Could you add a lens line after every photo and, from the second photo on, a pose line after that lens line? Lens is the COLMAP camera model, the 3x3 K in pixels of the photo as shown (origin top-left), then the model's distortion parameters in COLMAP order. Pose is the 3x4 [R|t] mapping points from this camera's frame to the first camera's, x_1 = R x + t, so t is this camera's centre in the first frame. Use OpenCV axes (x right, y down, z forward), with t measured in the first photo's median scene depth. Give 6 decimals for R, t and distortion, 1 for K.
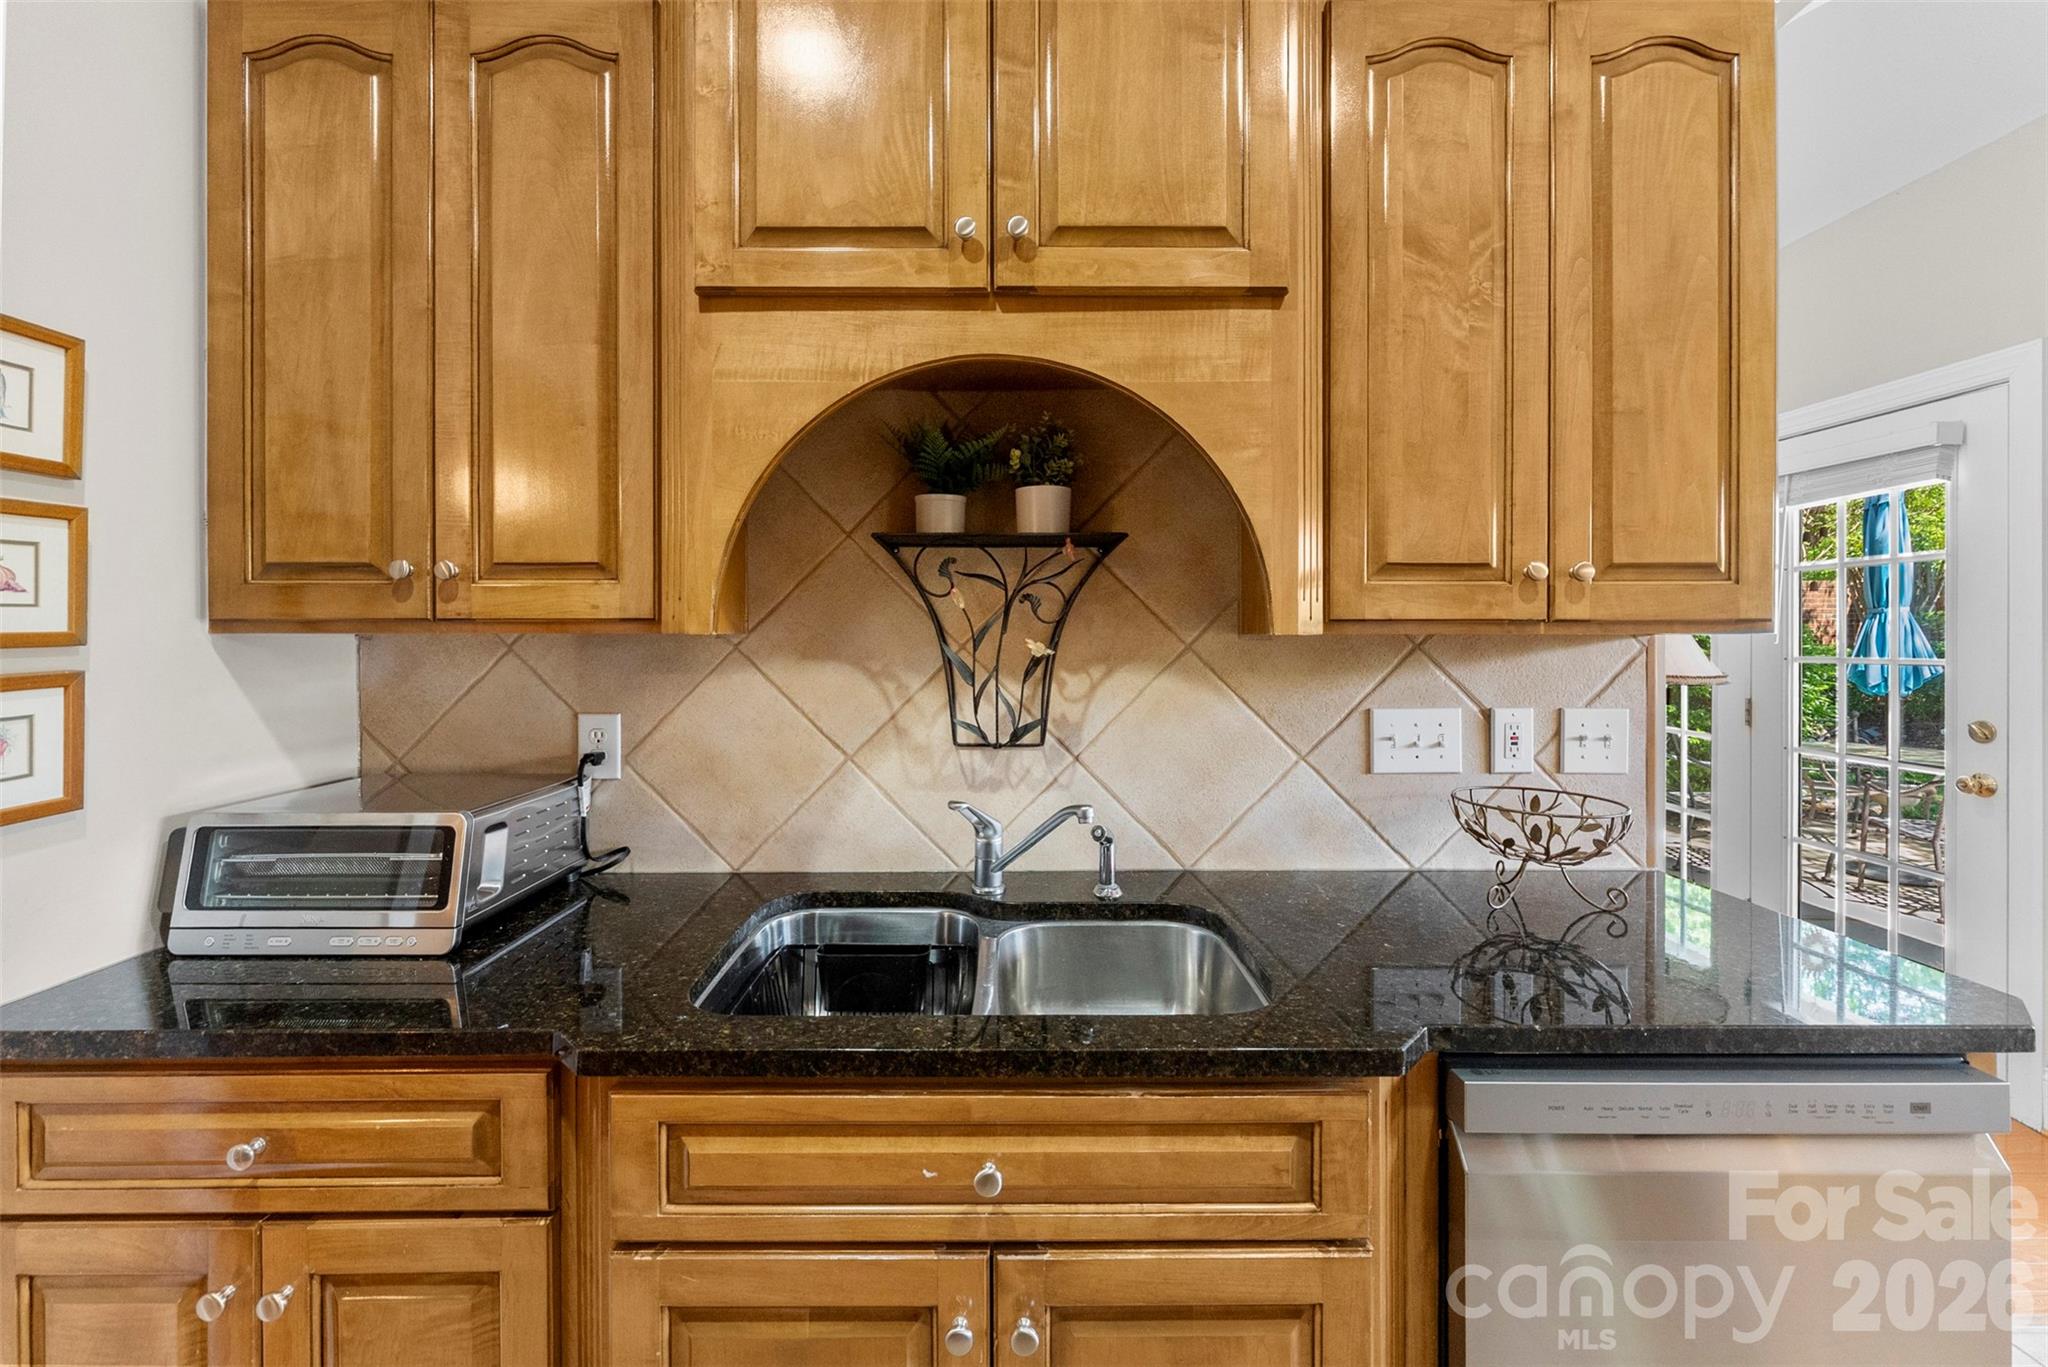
lens RADIAL K [[824.4, 0, 983.3], [0, 824.4, 645.1], [0, 0, 1]] dist [-0.006845, 0.000730]
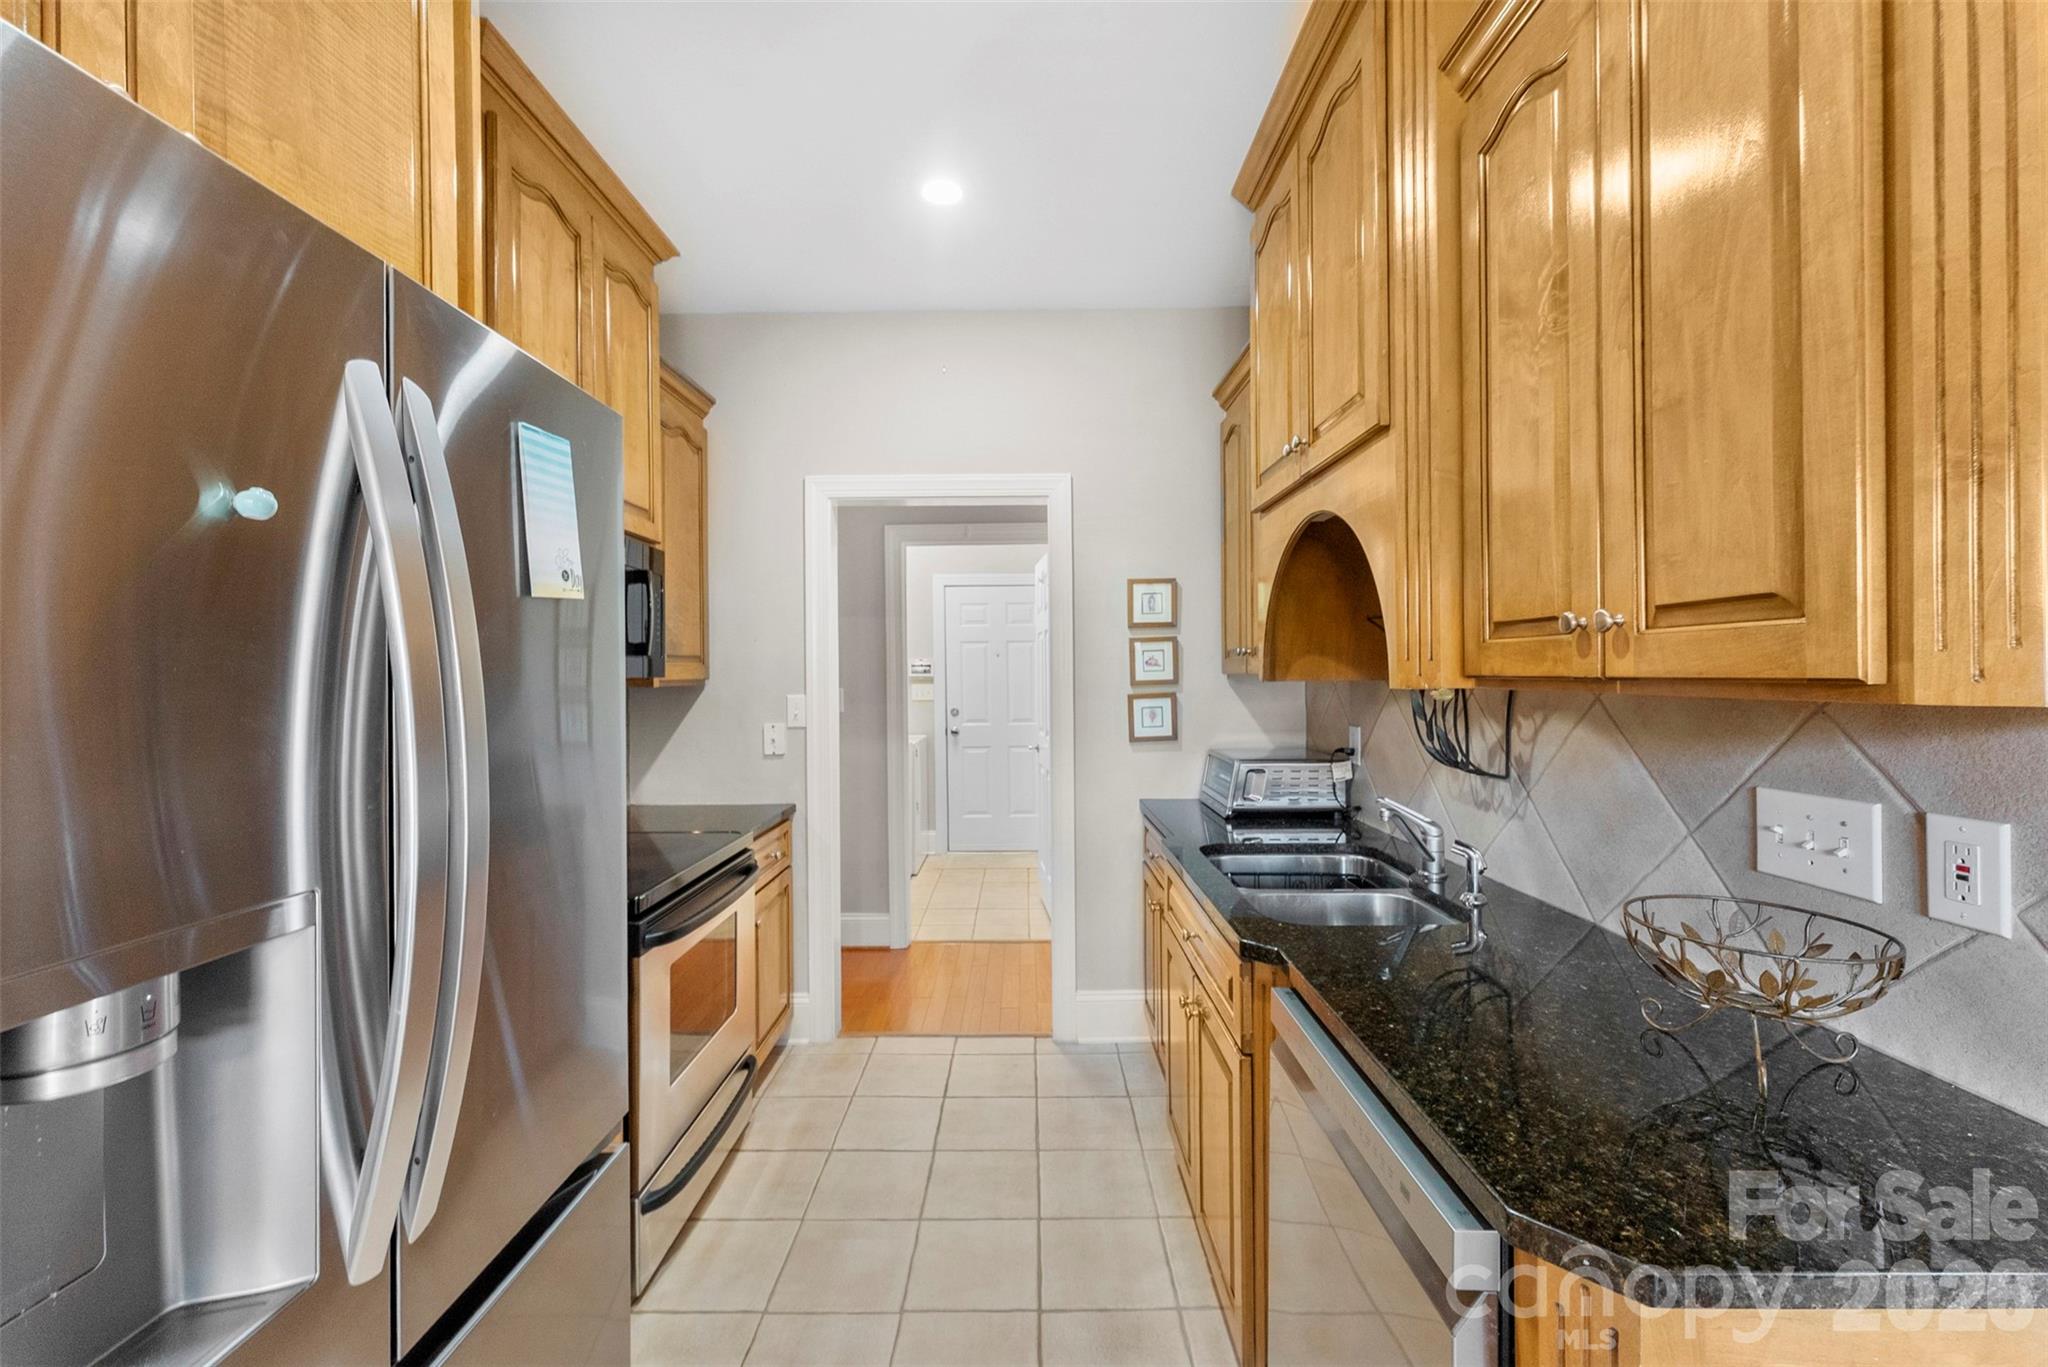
lens RADIAL K [[824.4, 0, 984.1], [0, 824.4, 685.9], [0, 0, 1]] dist [-0.006845, 0.000730]
pose [[-0.051228, 0.017745, -0.998529, 1.407051], [0.002858, 0.999841, 0.017622, -0.034696], [0.998683, -0.001951, -0.051270, 0.360036]]
